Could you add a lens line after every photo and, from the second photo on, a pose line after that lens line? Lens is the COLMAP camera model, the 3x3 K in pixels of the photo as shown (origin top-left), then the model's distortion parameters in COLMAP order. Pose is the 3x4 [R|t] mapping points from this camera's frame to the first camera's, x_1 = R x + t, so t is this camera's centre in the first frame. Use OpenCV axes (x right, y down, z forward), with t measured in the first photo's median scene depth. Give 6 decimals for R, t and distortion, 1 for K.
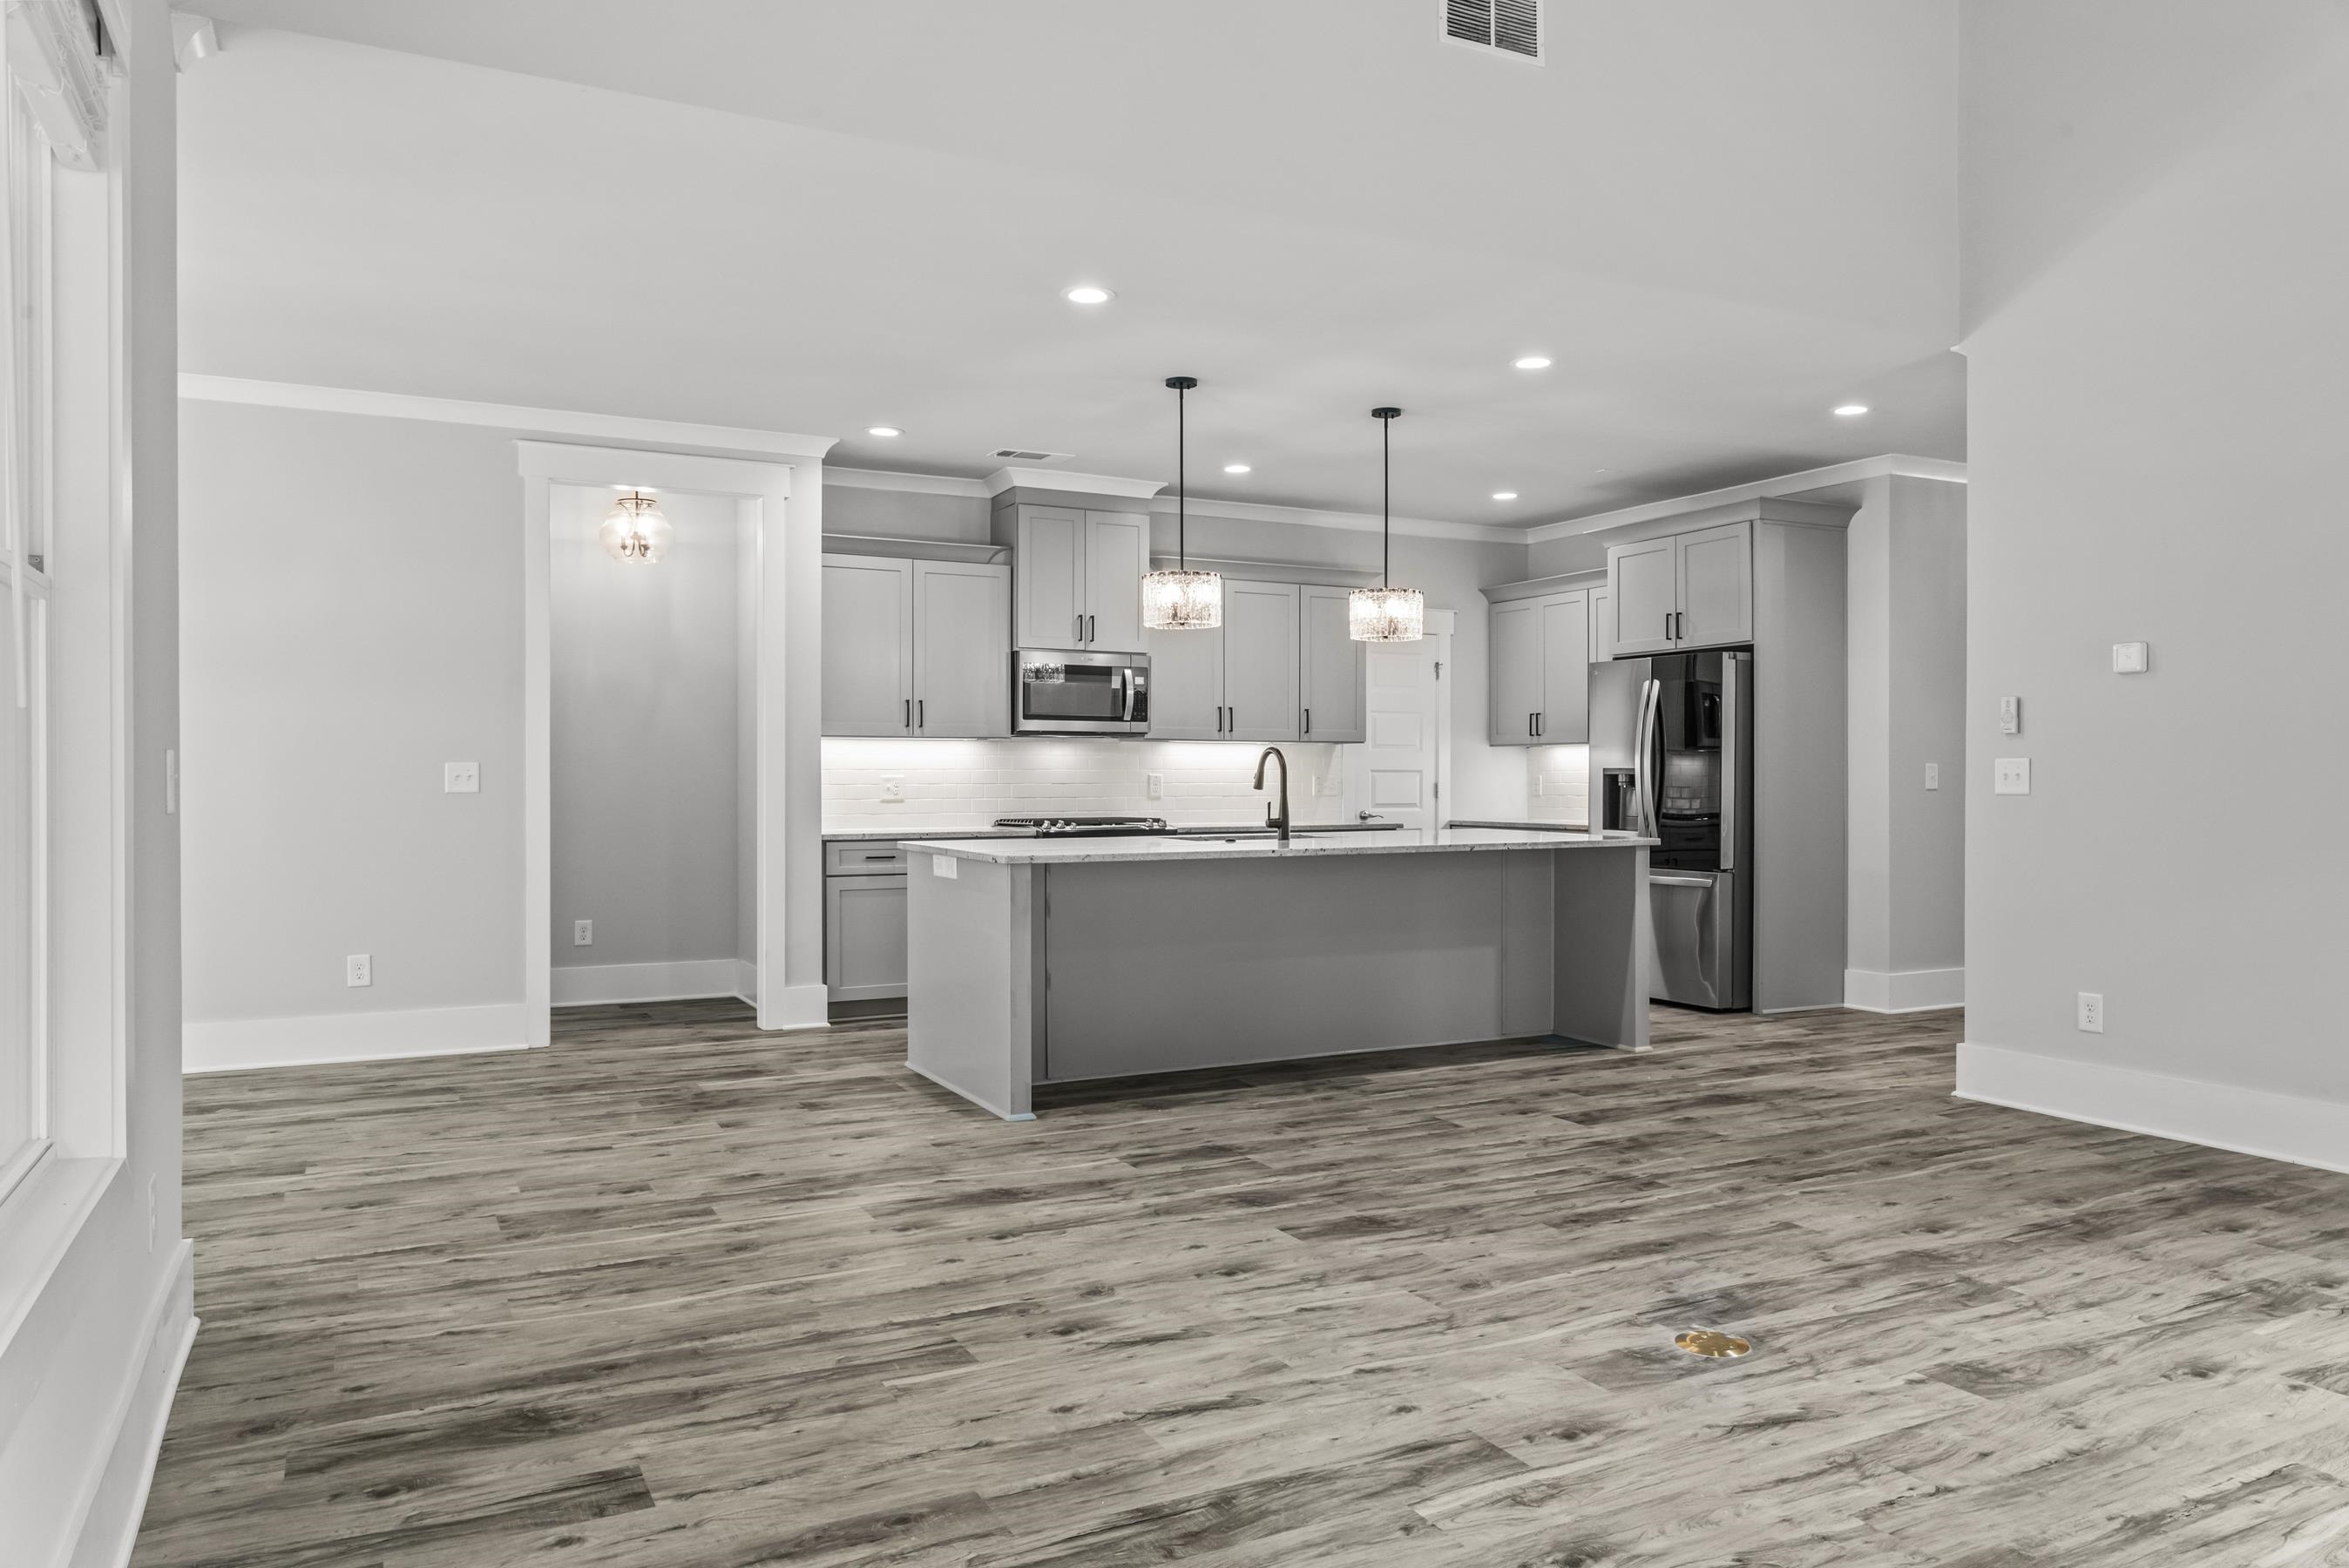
lens RADIAL K [[1607.9, 0, 1184.8], [0, 1607.9, 795.1], [0, 0, 1]] dist [0.005935, -0.021197]
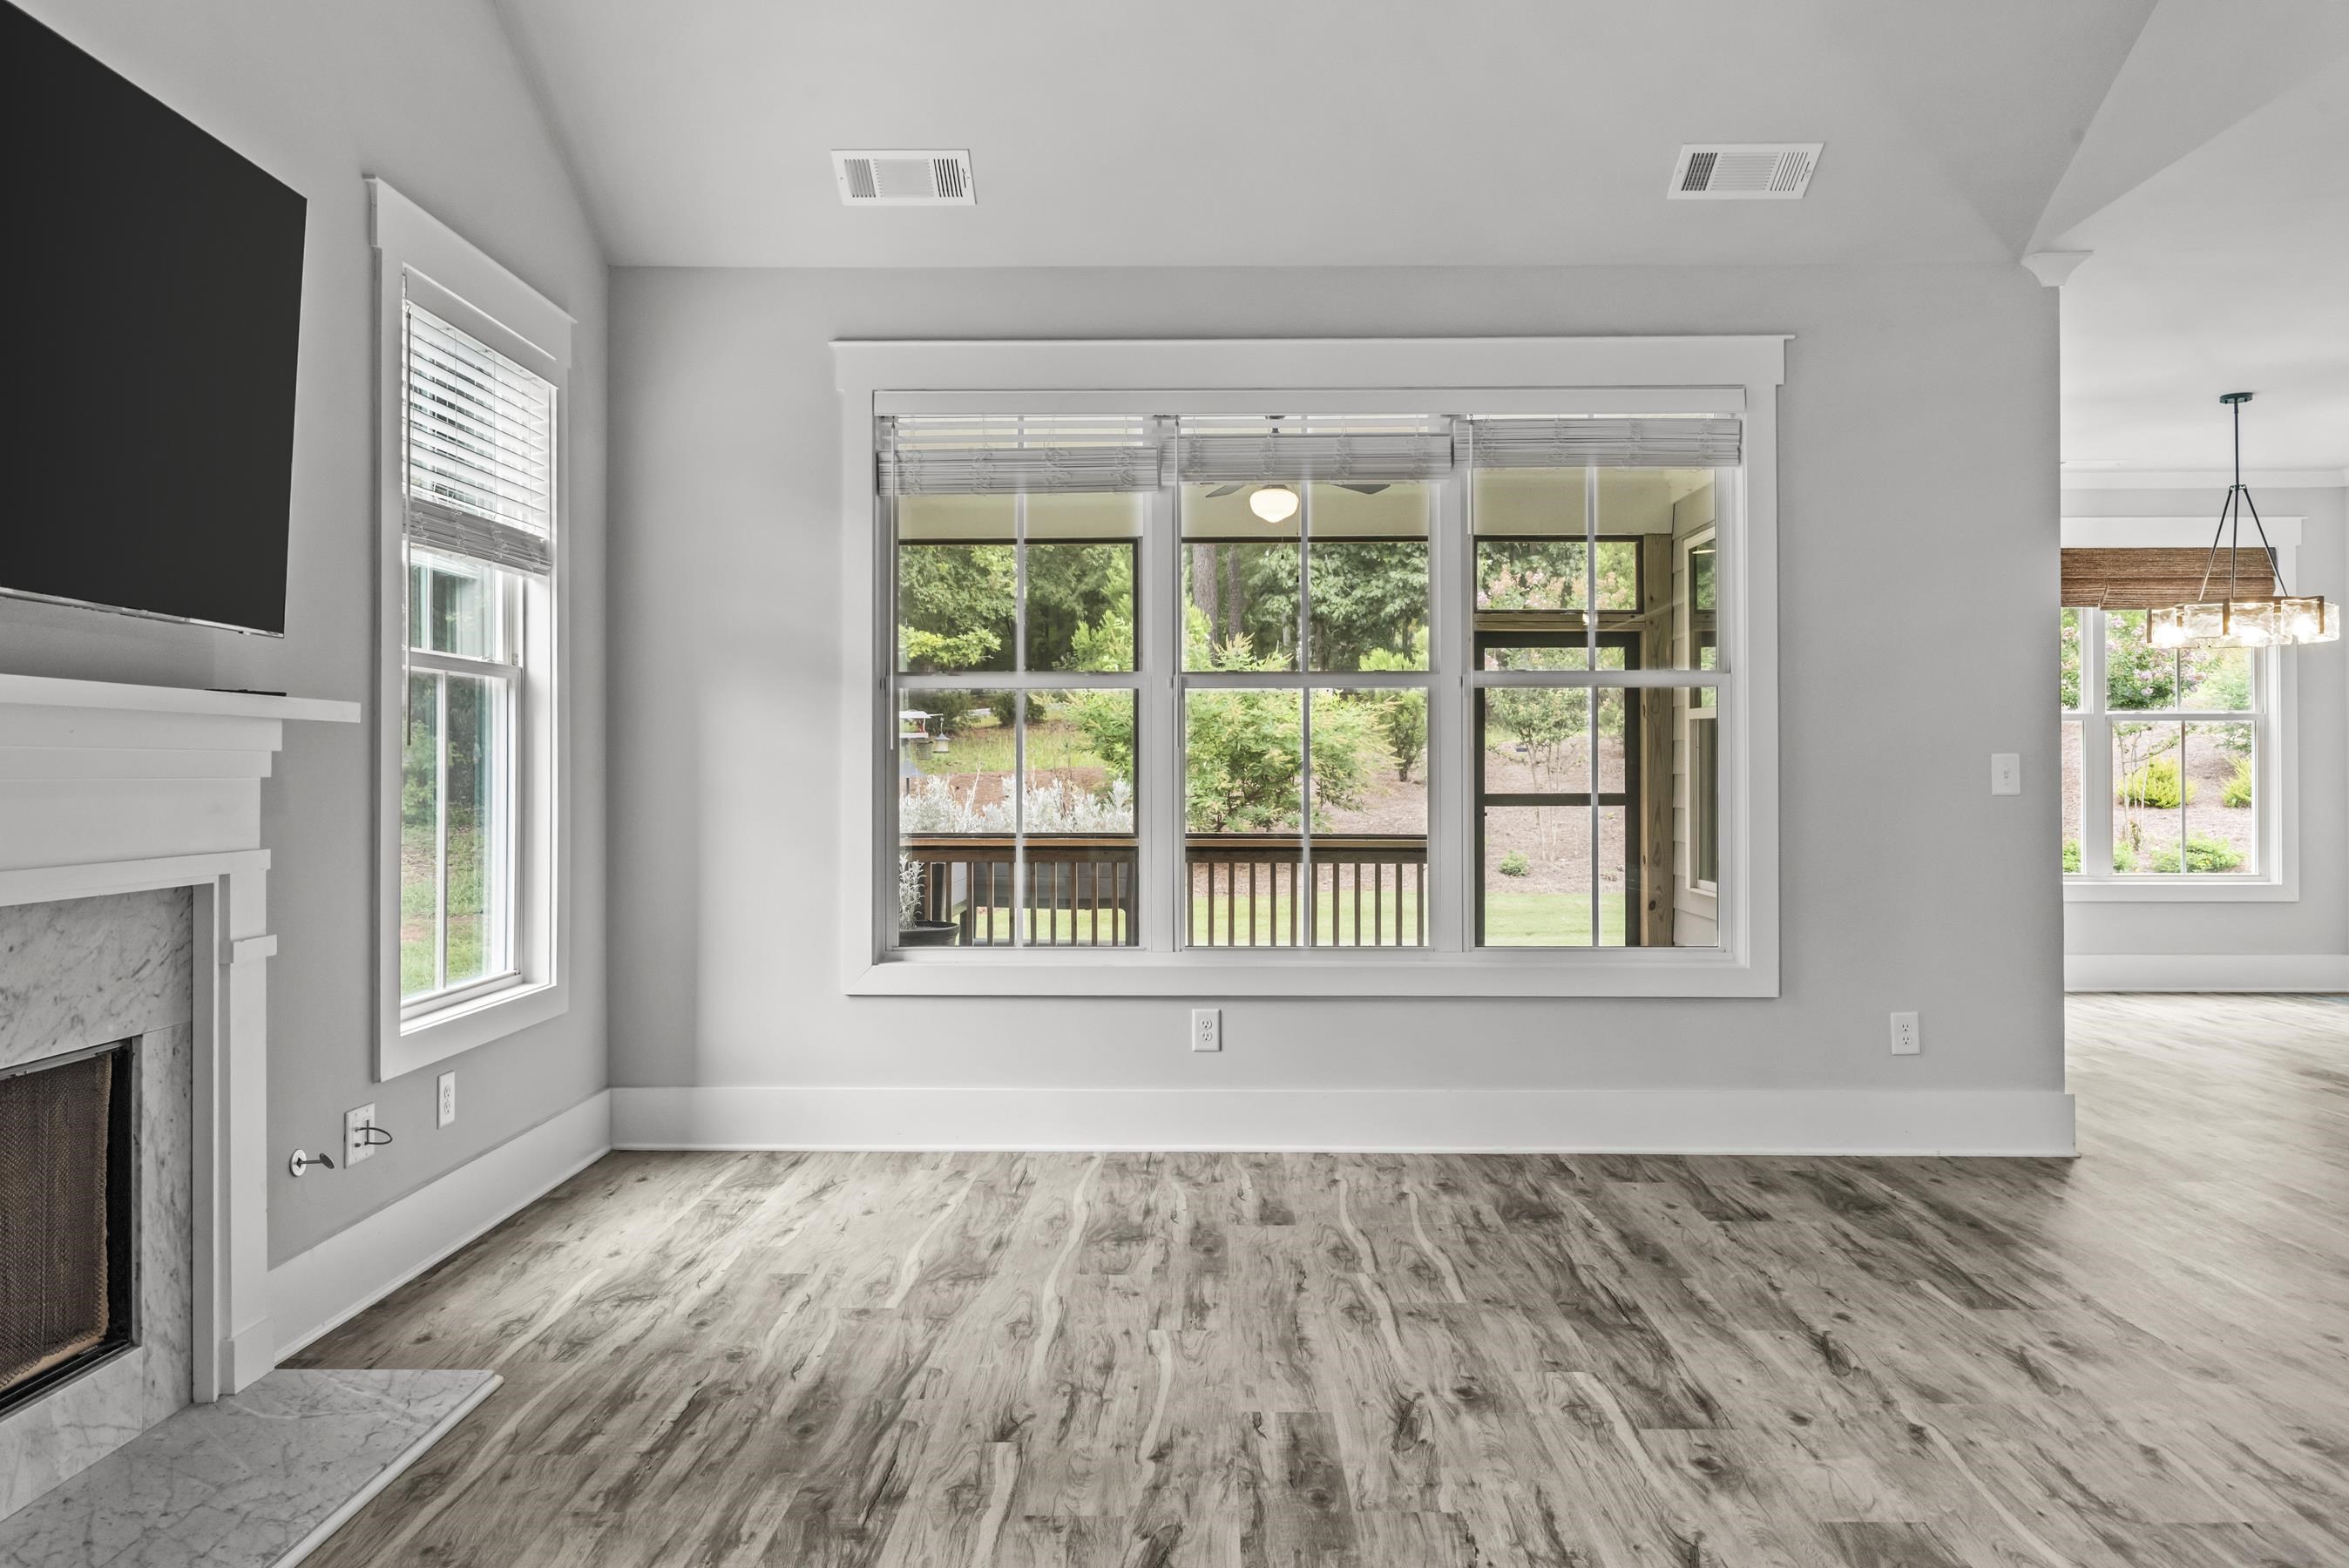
lens RADIAL K [[1606.8, 0, 1174.5], [0, 1606.8, 784.0], [0, 0, 1]] dist [-0.000048, -0.000648]
pose [[-0.481505, 0.008966, -0.876398, 0.821575], [-0.011355, 0.999800, 0.016467, -0.013228], [0.876370, 0.017881, -0.481307, 0.786970]]
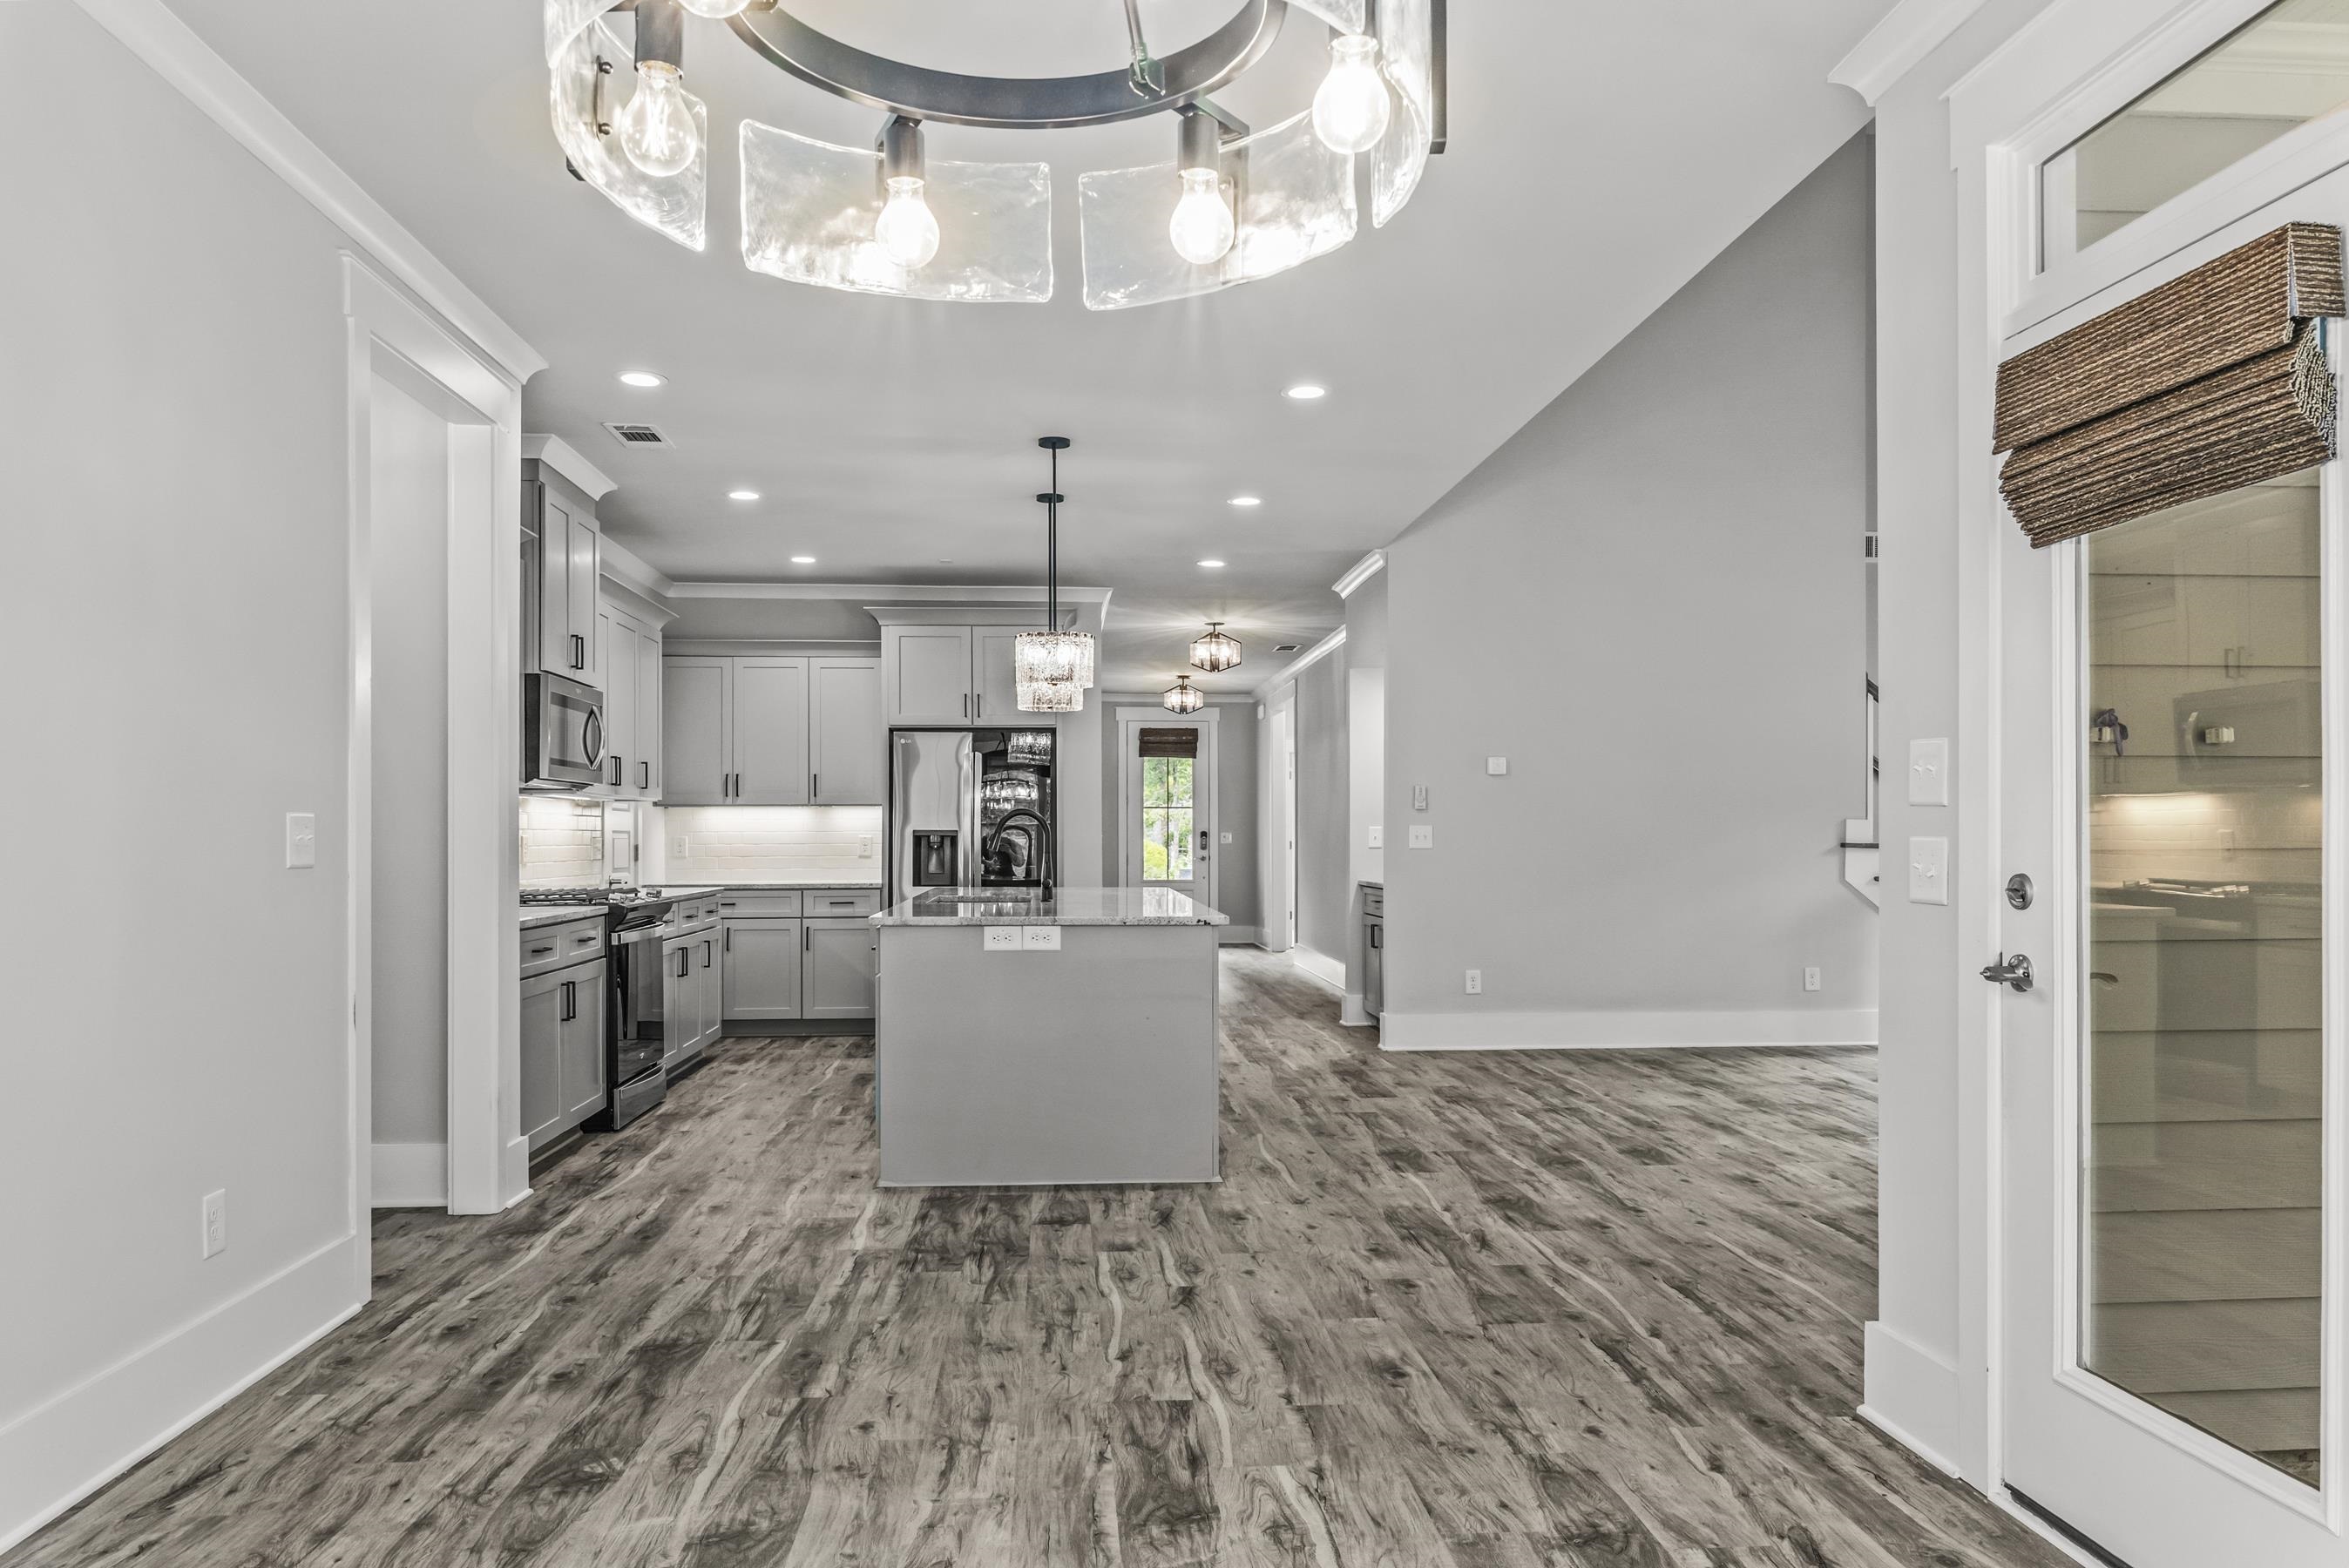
lens RADIAL K [[1605.6, 0, 1178.2], [0, 1605.6, 832.5], [0, 0, 1]] dist [-0.038034, -0.000615]
pose [[0.394203, 0.002797, 0.919019, -1.317726], [0.010042, 0.999923, -0.007350, -0.008866], [-0.918968, 0.012126, 0.394145, 0.801045]]
